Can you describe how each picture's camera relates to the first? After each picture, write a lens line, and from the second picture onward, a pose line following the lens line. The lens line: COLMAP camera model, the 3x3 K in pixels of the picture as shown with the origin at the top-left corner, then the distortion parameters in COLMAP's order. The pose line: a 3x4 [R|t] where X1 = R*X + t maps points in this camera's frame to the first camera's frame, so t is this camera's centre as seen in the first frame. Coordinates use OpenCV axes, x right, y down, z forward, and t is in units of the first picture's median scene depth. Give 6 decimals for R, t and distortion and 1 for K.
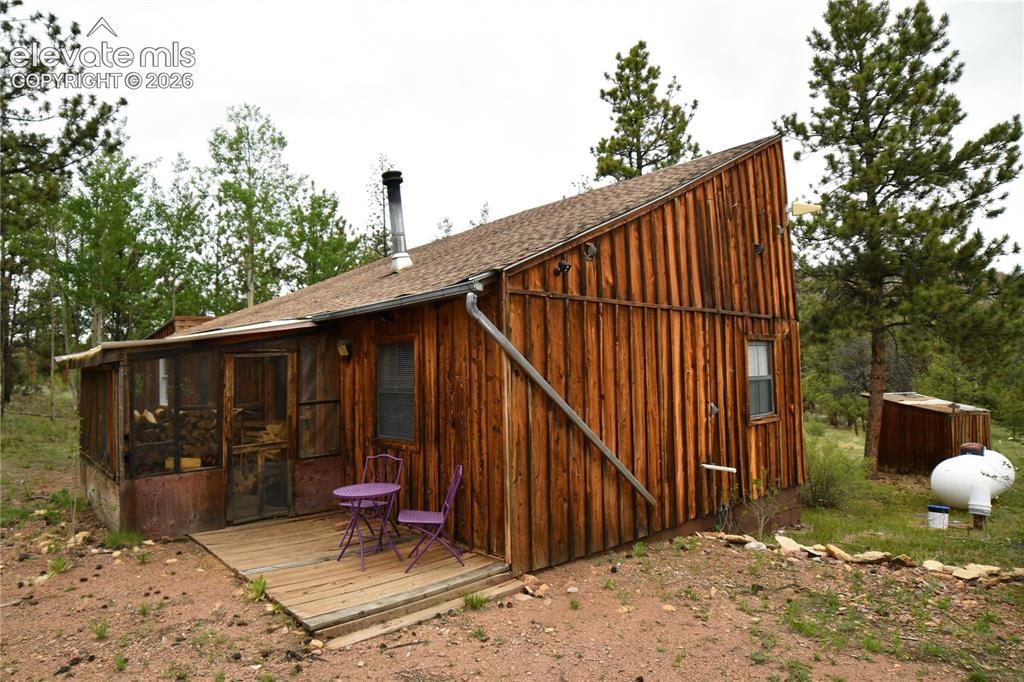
lens RADIAL K [[632.6, 0, 512.0], [0, 632.6, 341.0], [0, 0, 1]] dist [-0.119595, 0.049255]
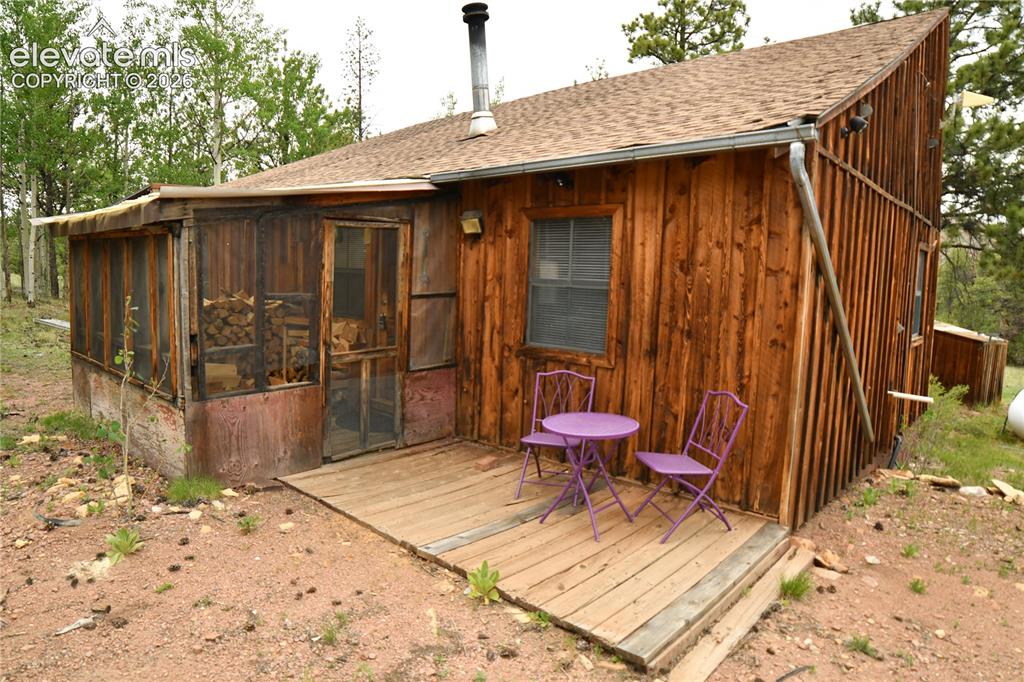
lens RADIAL K [[632.6, 0, 512.0], [0, 632.6, 341.0], [0, 0, 1]] dist [-0.119595, 0.049255]
pose [[0.992295, 0.038914, 0.117631, -0.344248], [-0.056201, 0.987476, 0.147423, 0.041631], [-0.110421, -0.152898, 0.982054, 0.287408]]
